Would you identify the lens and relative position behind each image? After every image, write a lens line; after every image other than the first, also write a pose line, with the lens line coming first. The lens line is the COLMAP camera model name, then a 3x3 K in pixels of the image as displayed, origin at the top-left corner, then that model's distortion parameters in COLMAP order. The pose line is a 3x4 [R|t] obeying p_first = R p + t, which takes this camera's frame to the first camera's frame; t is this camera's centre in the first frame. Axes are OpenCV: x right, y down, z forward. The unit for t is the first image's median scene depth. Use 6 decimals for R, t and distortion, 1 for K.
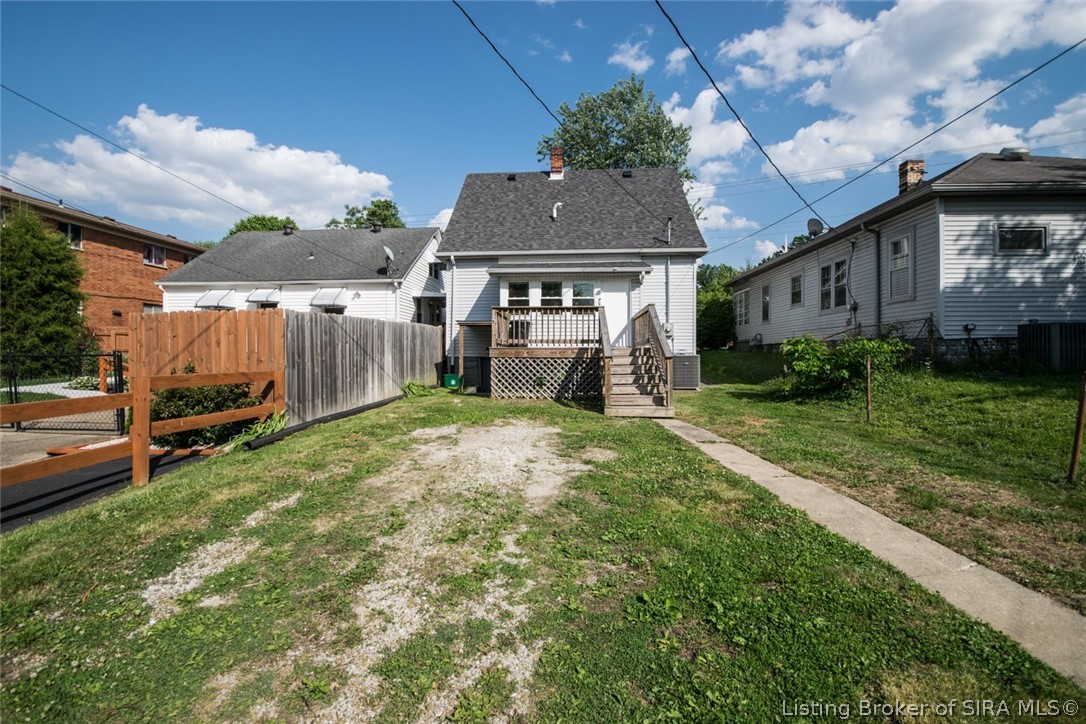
lens RADIAL K [[478.9, 0, 543.9], [0, 478.9, 338.8], [0, 0, 1]] dist [-0.002188, -0.000321]
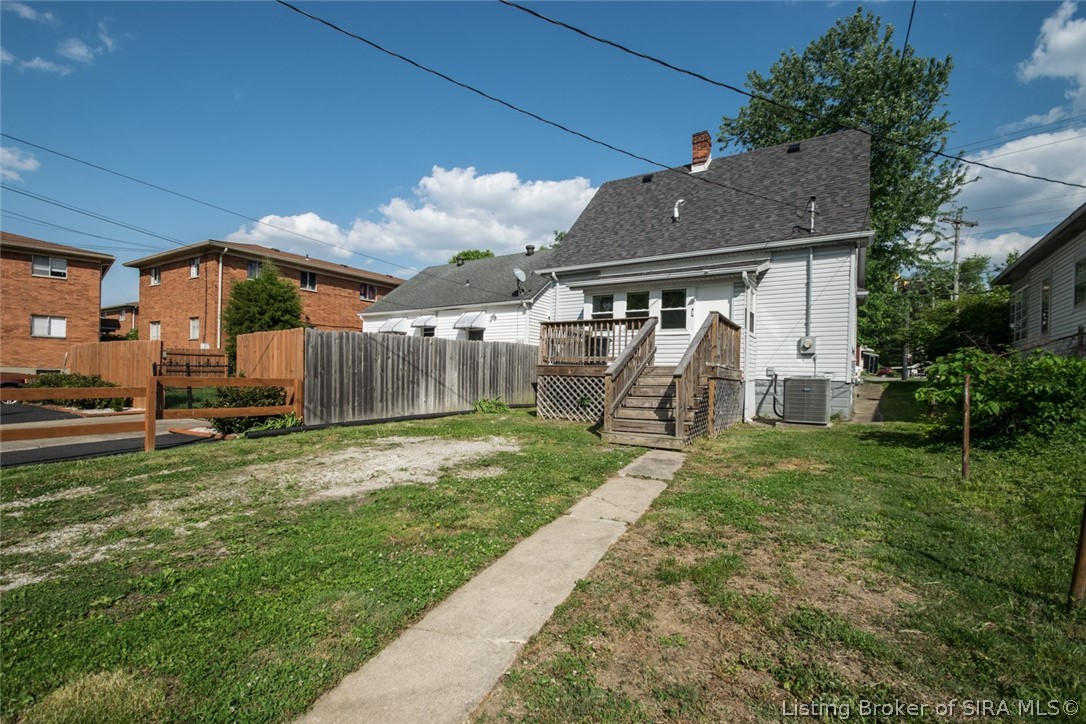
lens RADIAL K [[514.0, 0, 530.4], [0, 514.0, 366.5], [0, 0, 1]] dist [0.028241, -0.026583]
pose [[0.870289, 0.006348, -0.492501, 0.355709], [-0.004968, 0.999979, 0.004111, 0.015963], [0.492517, -0.001131, 0.870302, 0.091397]]
